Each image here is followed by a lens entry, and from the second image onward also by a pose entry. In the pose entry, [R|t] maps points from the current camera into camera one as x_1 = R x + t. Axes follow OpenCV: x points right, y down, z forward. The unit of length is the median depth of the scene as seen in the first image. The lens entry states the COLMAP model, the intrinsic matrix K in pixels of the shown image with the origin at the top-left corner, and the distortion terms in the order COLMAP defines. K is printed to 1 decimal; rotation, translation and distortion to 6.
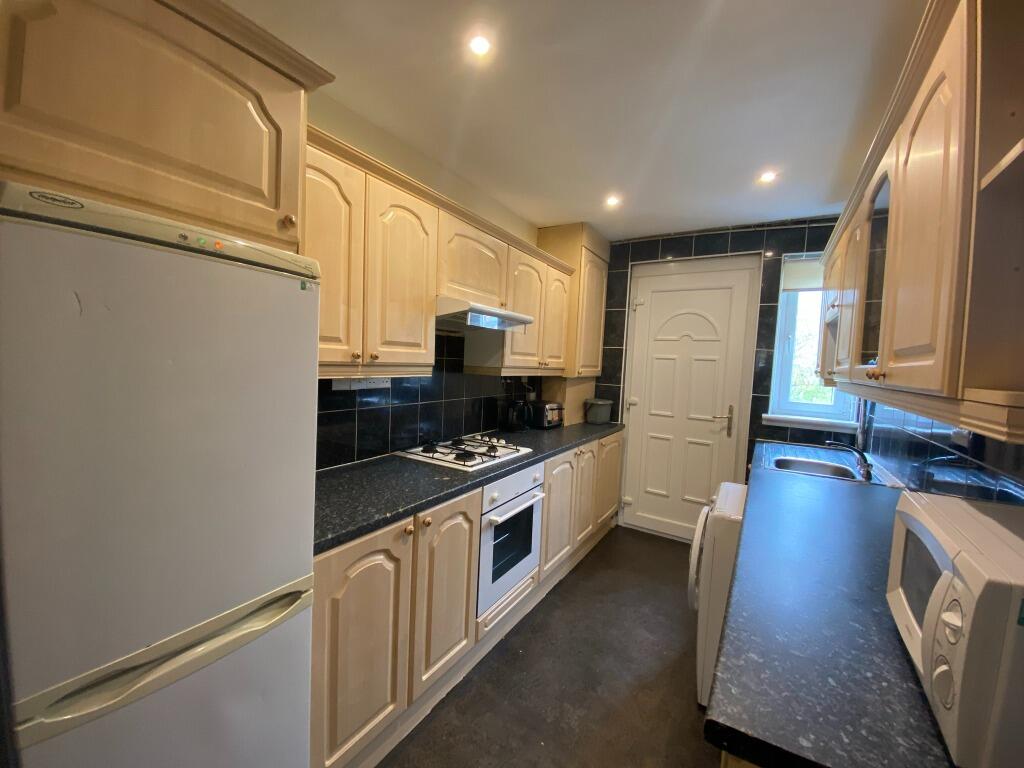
lens RADIAL K [[411.1, 0, 512.5], [0, 411.1, 384.6], [0, 0, 1]] dist [0.001633, 0.000085]
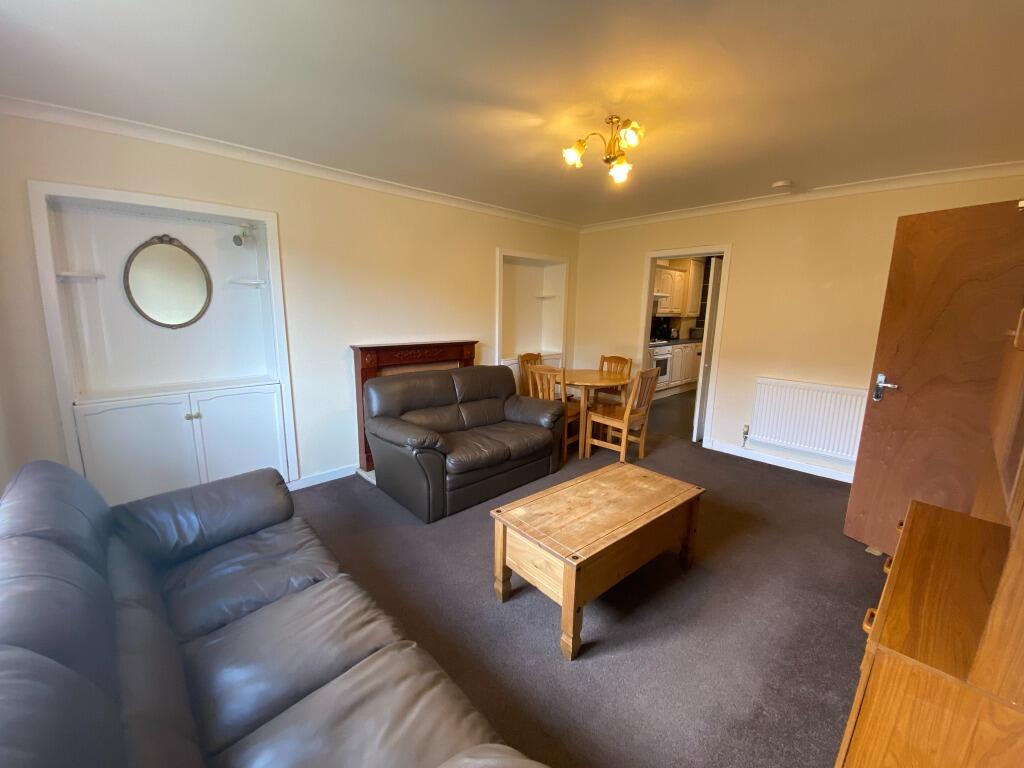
lens RADIAL K [[411.1, 0, 508.2], [0, 411.1, 380.8], [0, 0, 1]] dist [0.001633, 0.000085]
pose [[0.962938, 0.023837, -0.268668, -0.181740], [0.008893, 0.992740, 0.119951, 0.053045], [0.269577, -0.117894, 0.955735, -1.544327]]
